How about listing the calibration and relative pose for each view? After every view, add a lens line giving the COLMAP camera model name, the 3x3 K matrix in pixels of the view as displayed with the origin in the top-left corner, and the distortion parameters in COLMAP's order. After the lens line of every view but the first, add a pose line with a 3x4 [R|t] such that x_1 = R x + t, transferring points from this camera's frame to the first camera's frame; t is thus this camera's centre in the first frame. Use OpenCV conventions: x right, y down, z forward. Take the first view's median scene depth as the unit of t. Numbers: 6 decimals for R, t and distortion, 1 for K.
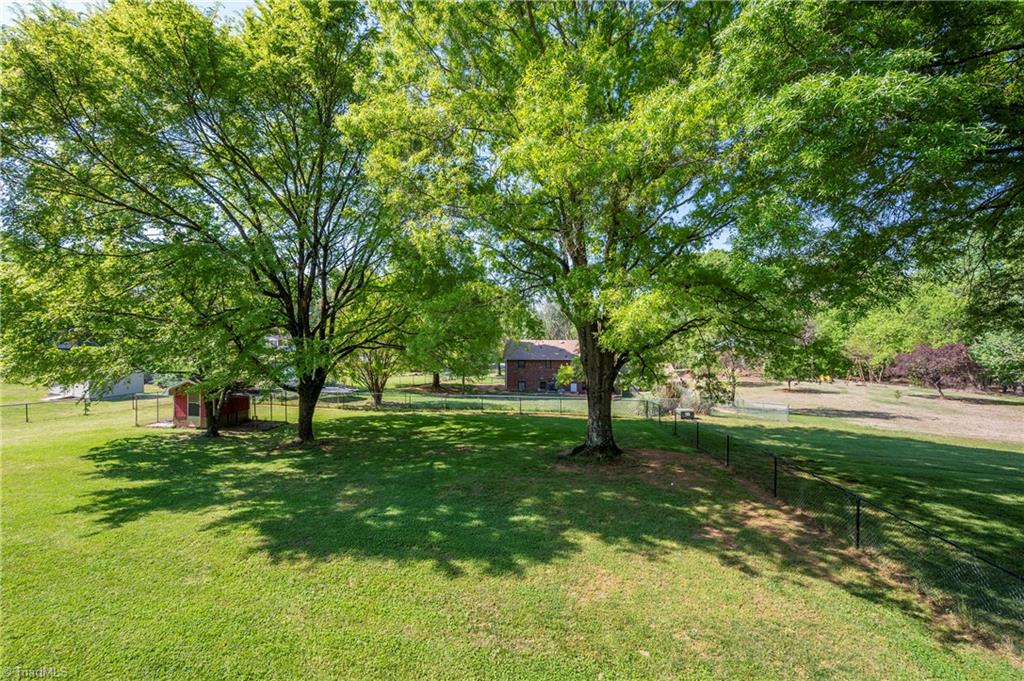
lens RADIAL K [[403.4, 0, 512.0], [0, 403.4, 340.5], [0, 0, 1]] dist [-0.015921, 0.004927]
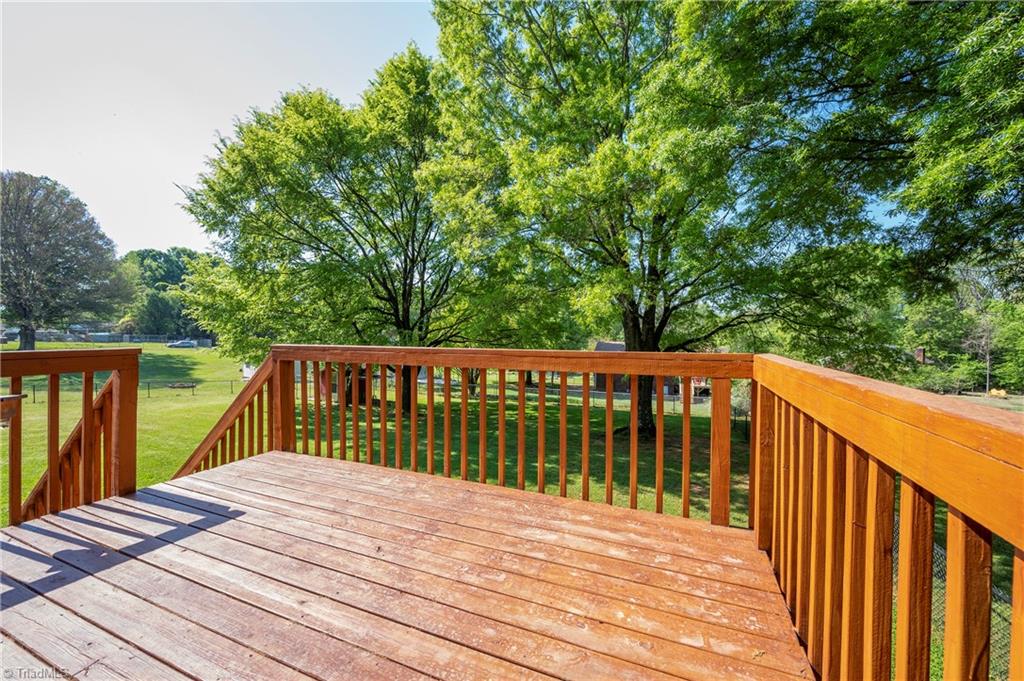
lens RADIAL K [[406.6, 0, 512.0], [0, 406.6, 340.5], [0, 0, 1]] dist [0.002200, 0.005149]
pose [[0.963428, 0.005255, -0.267916, 0.234763], [-0.008177, 0.999919, -0.009790, 0.046862], [0.267843, 0.011622, 0.963392, -0.242412]]
